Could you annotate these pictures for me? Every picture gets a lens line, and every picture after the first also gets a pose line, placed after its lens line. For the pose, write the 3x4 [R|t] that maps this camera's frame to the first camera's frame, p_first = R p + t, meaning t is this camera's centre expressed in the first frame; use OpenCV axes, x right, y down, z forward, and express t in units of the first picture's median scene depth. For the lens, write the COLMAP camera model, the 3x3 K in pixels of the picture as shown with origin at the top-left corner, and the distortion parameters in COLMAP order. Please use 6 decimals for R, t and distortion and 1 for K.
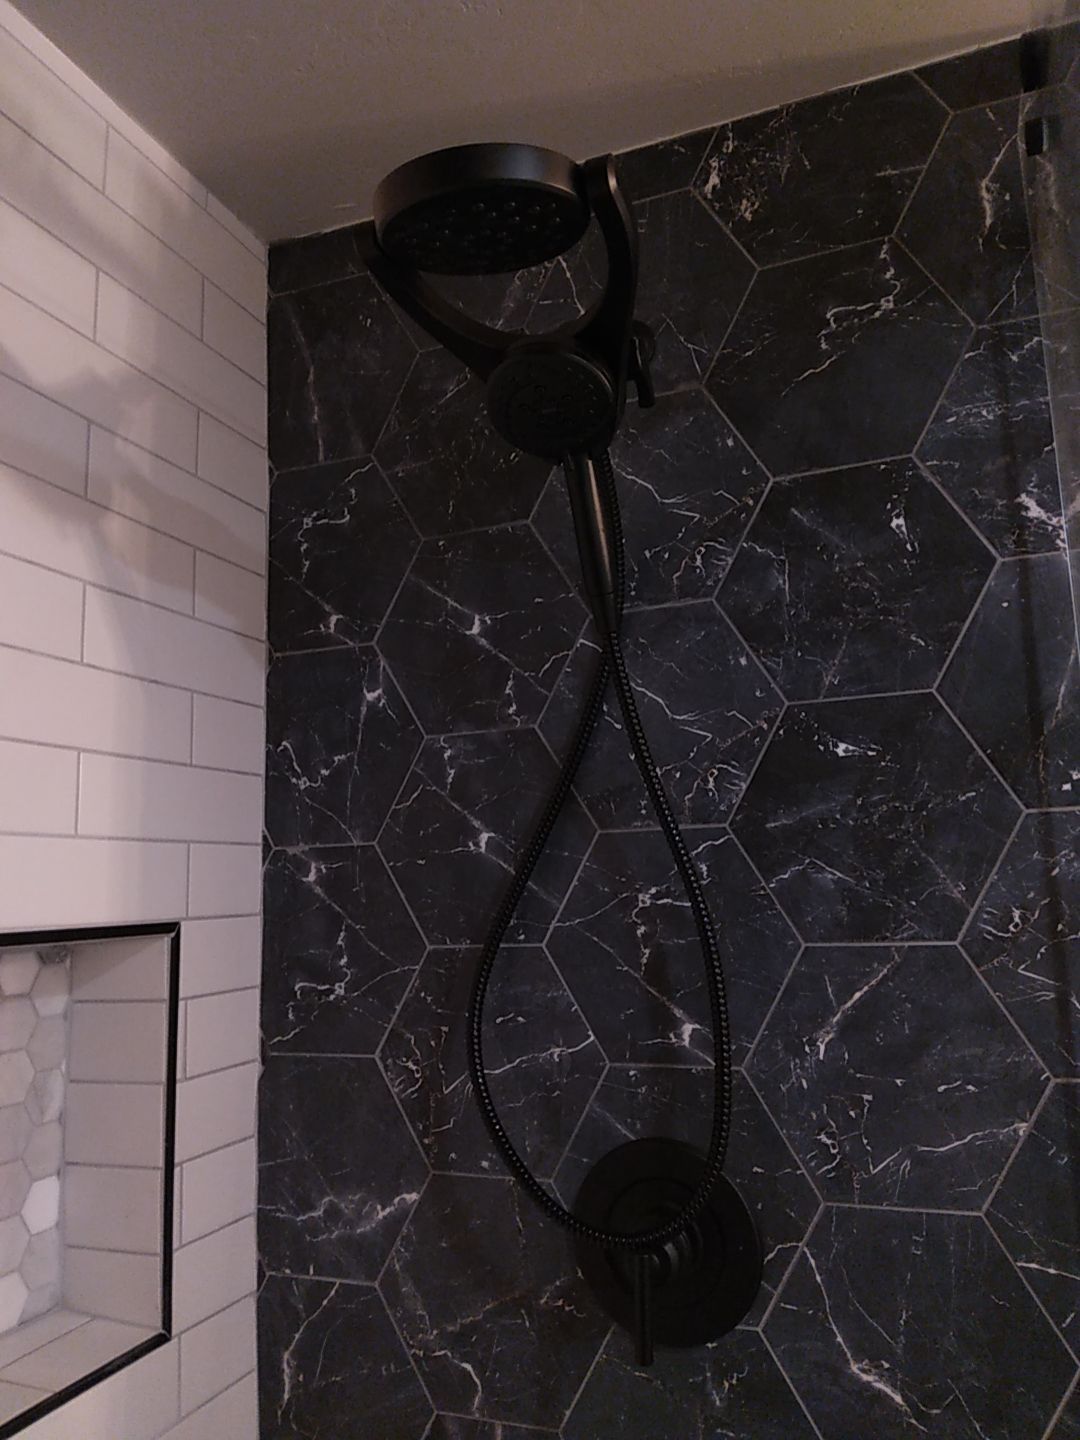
lens RADIAL K [[1068.6, 0, 531.6], [0, 1068.6, 730.3], [0, 0, 1]] dist [0.038465, -0.062017]
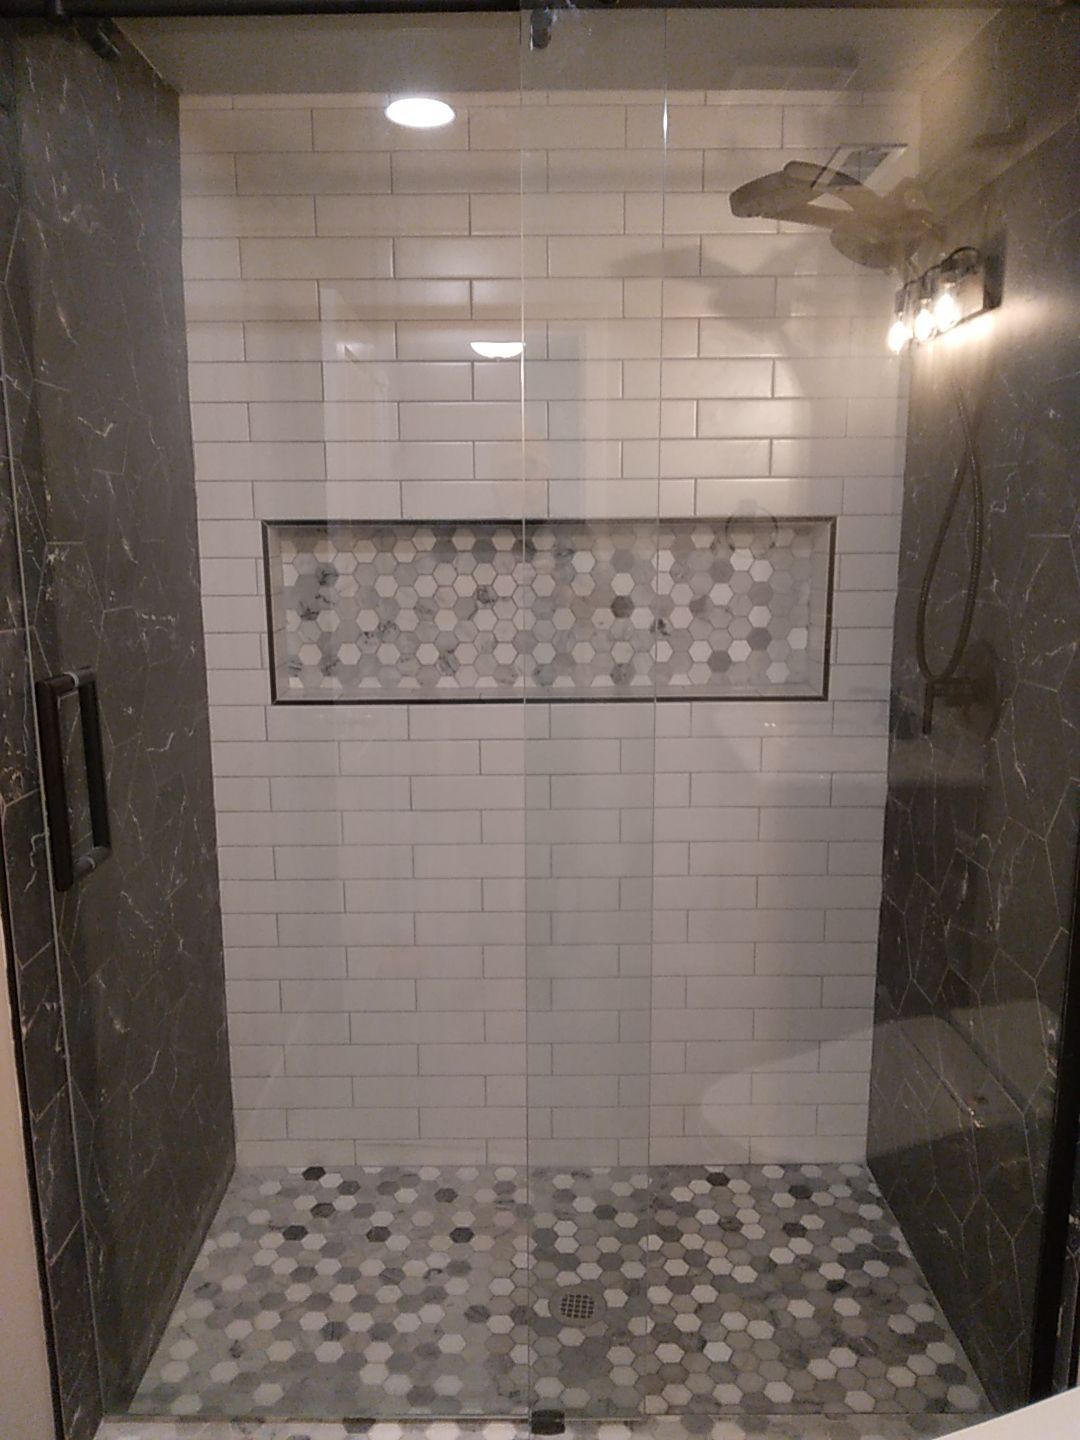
lens RADIAL K [[1072.1, 0, 521.8], [0, 1072.1, 722.1], [0, 0, 1]] dist [0.049557, -0.096274]
pose [[0.348093, 0.193422, -0.917289, 1.496290], [0.133406, 0.958305, 0.252695, -0.050715], [0.927919, -0.210333, 0.307776, -0.302774]]
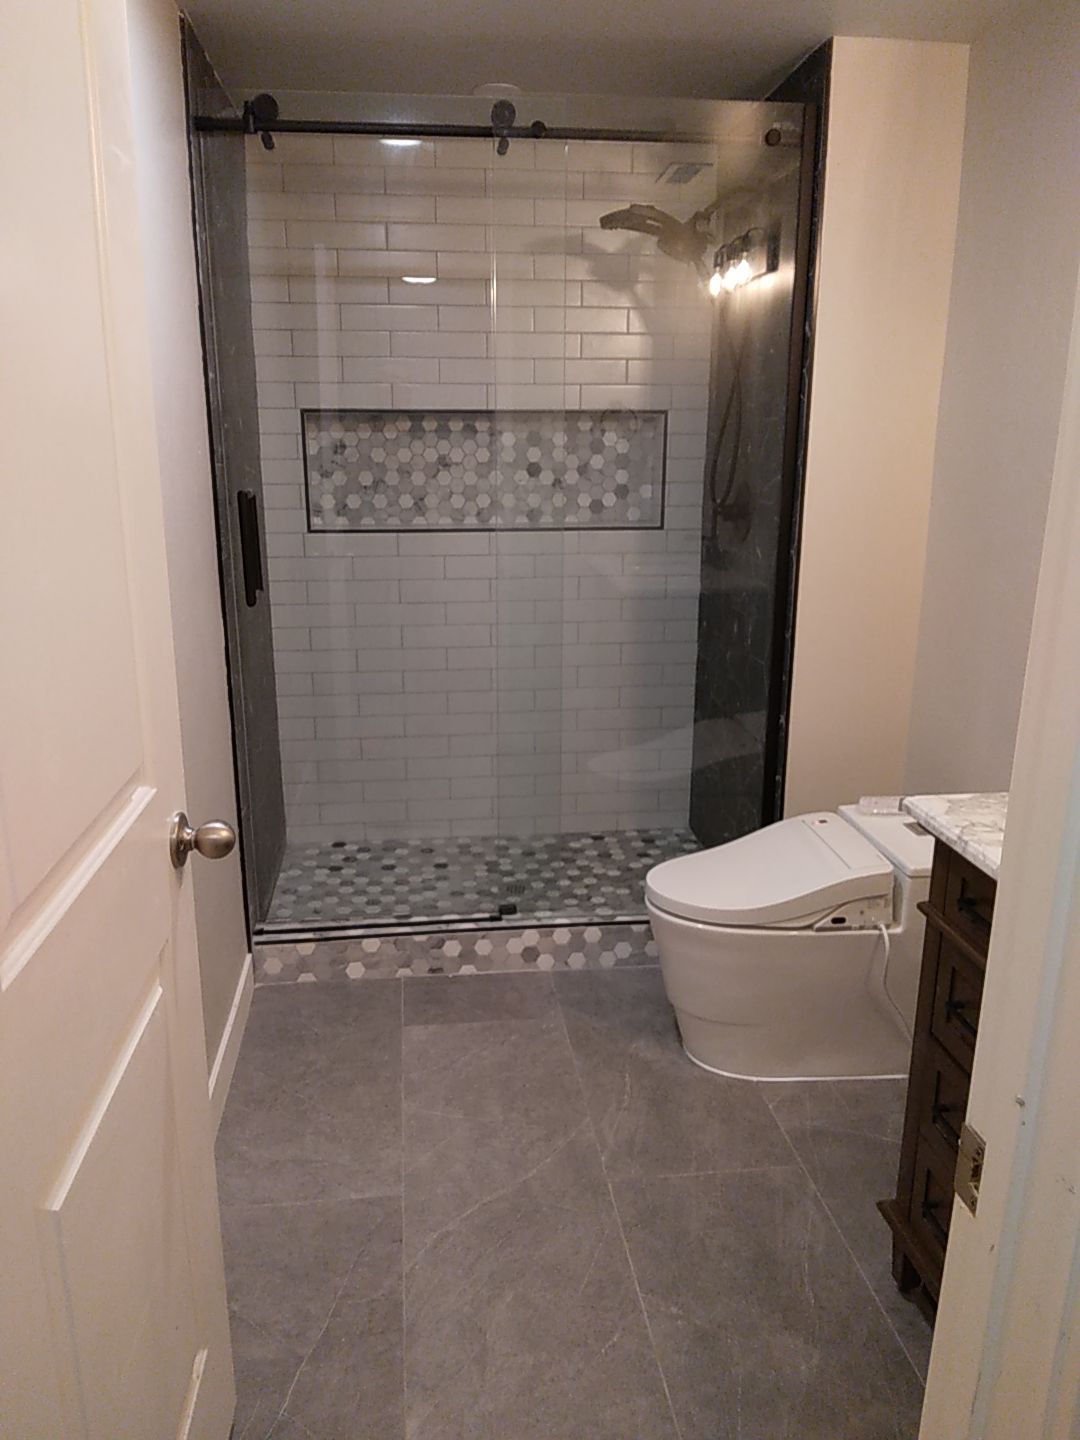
lens RADIAL K [[1068.6, 0, 531.6], [0, 1068.6, 730.3], [0, 0, 1]] dist [0.038465, -0.062017]
pose [[0.457616, 0.265198, -0.848680, 2.626160], [0.115406, 0.928695, 0.352429, -0.123740], [0.881629, -0.259220, 0.394380, -0.960873]]
